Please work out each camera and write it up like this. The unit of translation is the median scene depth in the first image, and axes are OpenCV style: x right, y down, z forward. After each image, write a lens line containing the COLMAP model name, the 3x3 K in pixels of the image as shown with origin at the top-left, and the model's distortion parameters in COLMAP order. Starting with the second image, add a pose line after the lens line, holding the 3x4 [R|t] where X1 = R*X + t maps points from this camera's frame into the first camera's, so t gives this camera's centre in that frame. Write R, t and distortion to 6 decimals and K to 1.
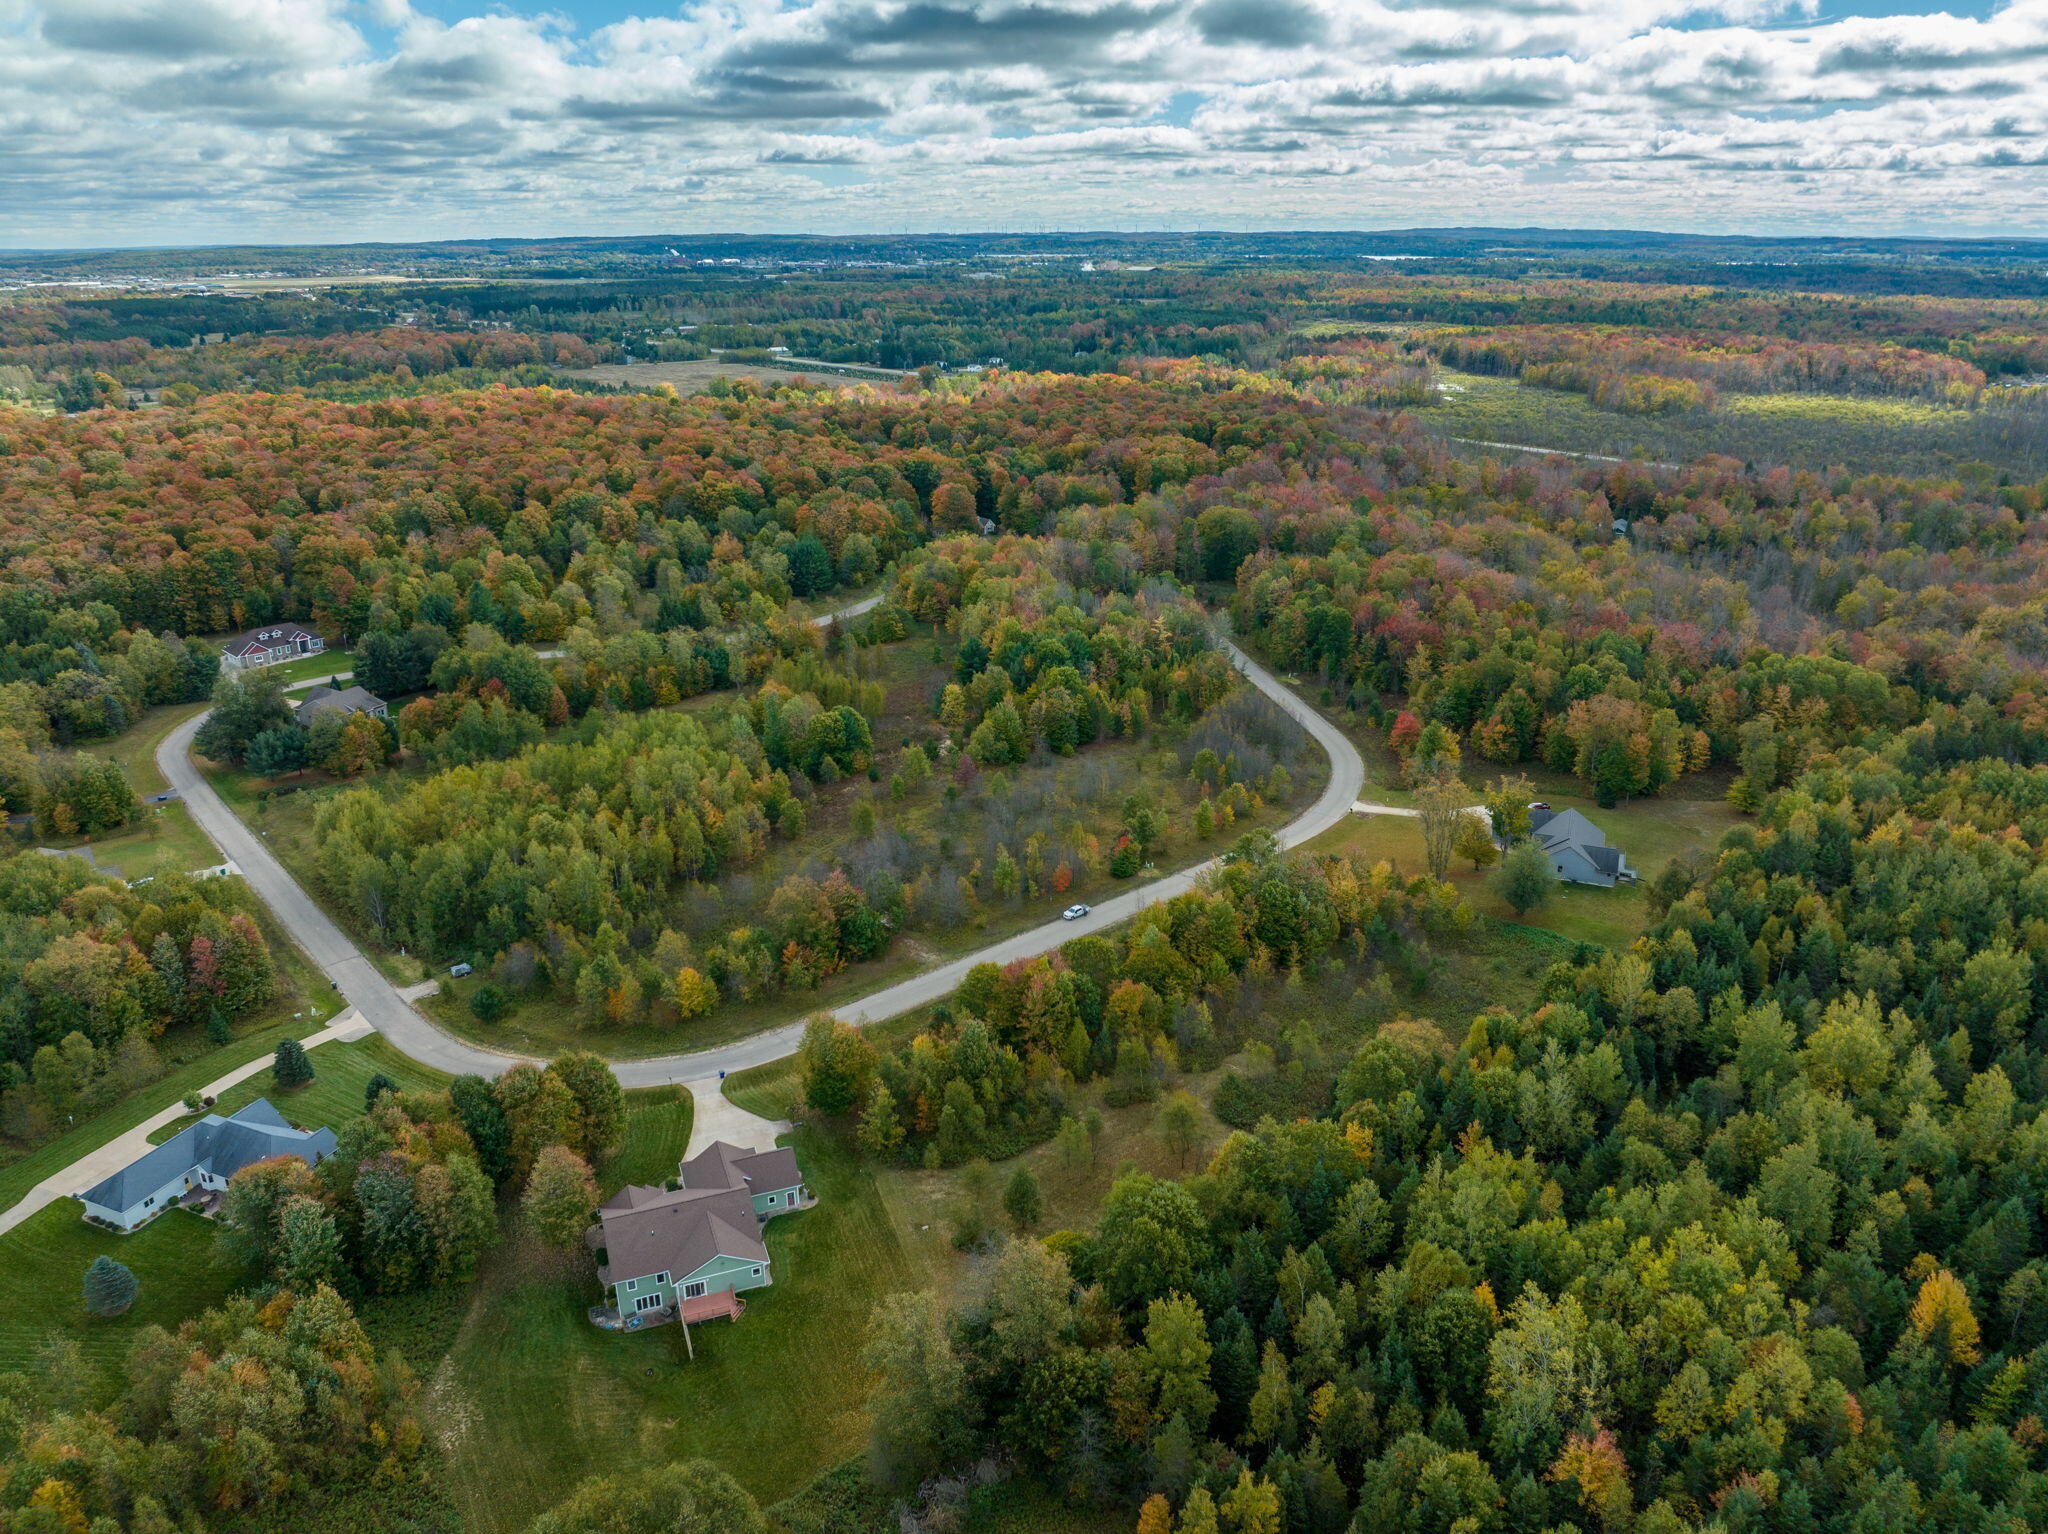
lens RADIAL K [[1451.1, 0, 1018.4], [0, 1451.1, 776.8], [0, 0, 1]] dist [-0.065285, 0.036936]
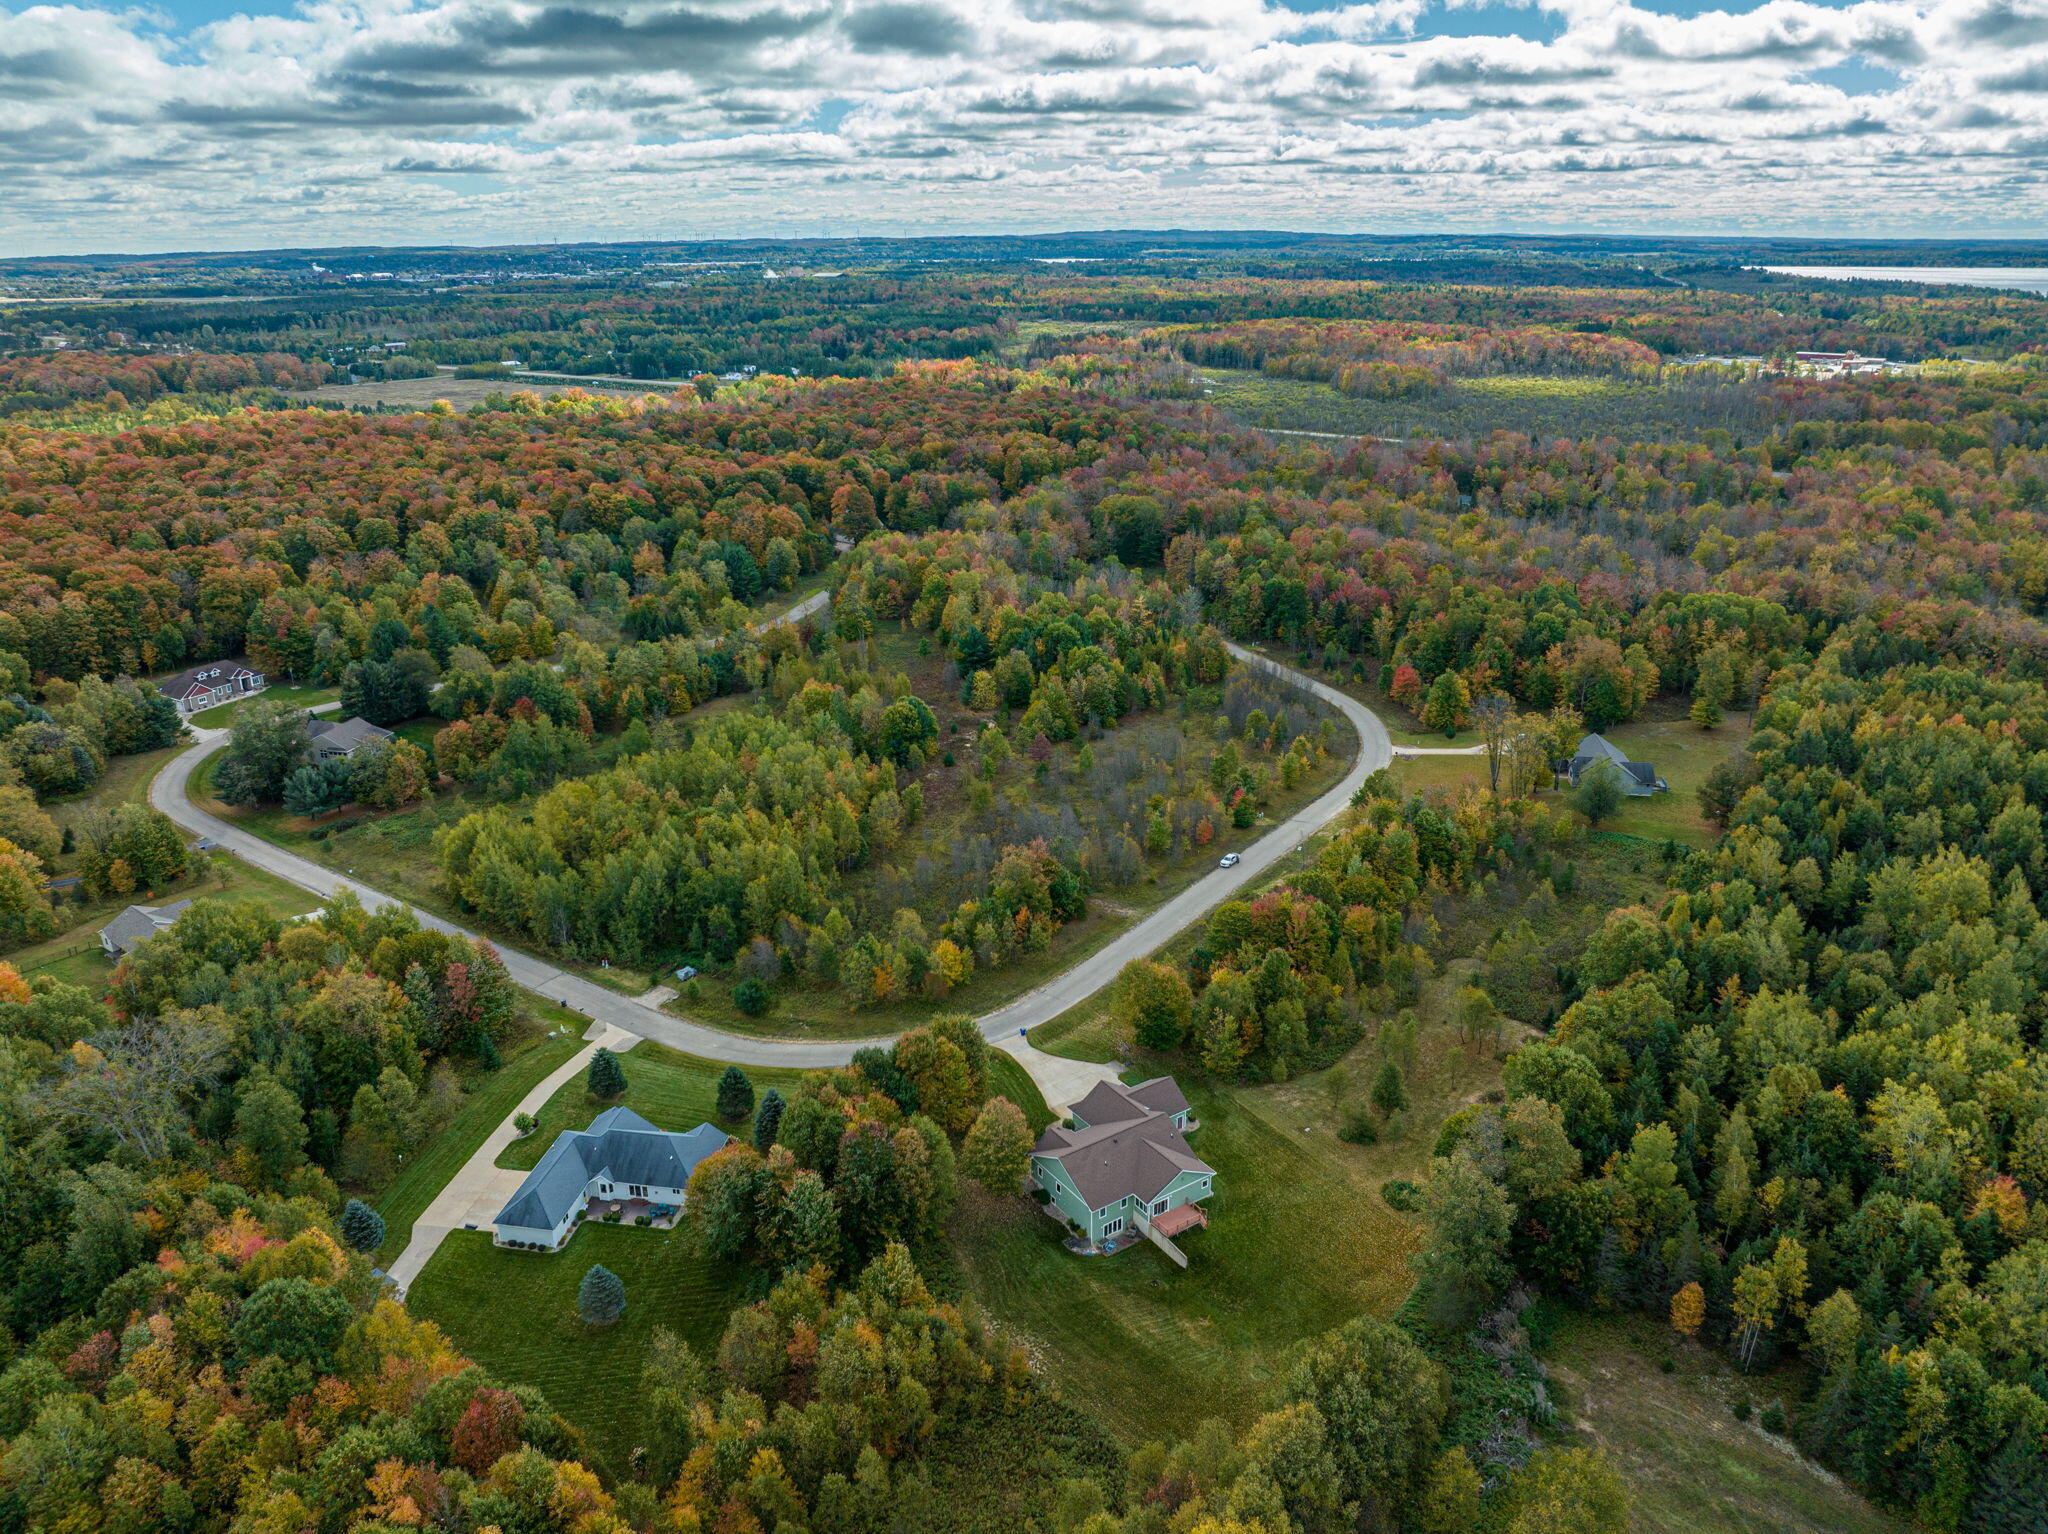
lens RADIAL K [[1451.1, 0, 1016.7], [0, 1451.1, 767.3], [0, 0, 1]] dist [-0.065285, 0.036936]
pose [[0.973831, -0.083484, 0.211385, -0.141597], [0.085486, 0.996339, -0.000332, 0.004451], [-0.210583, 0.018394, 0.977403, -0.012654]]
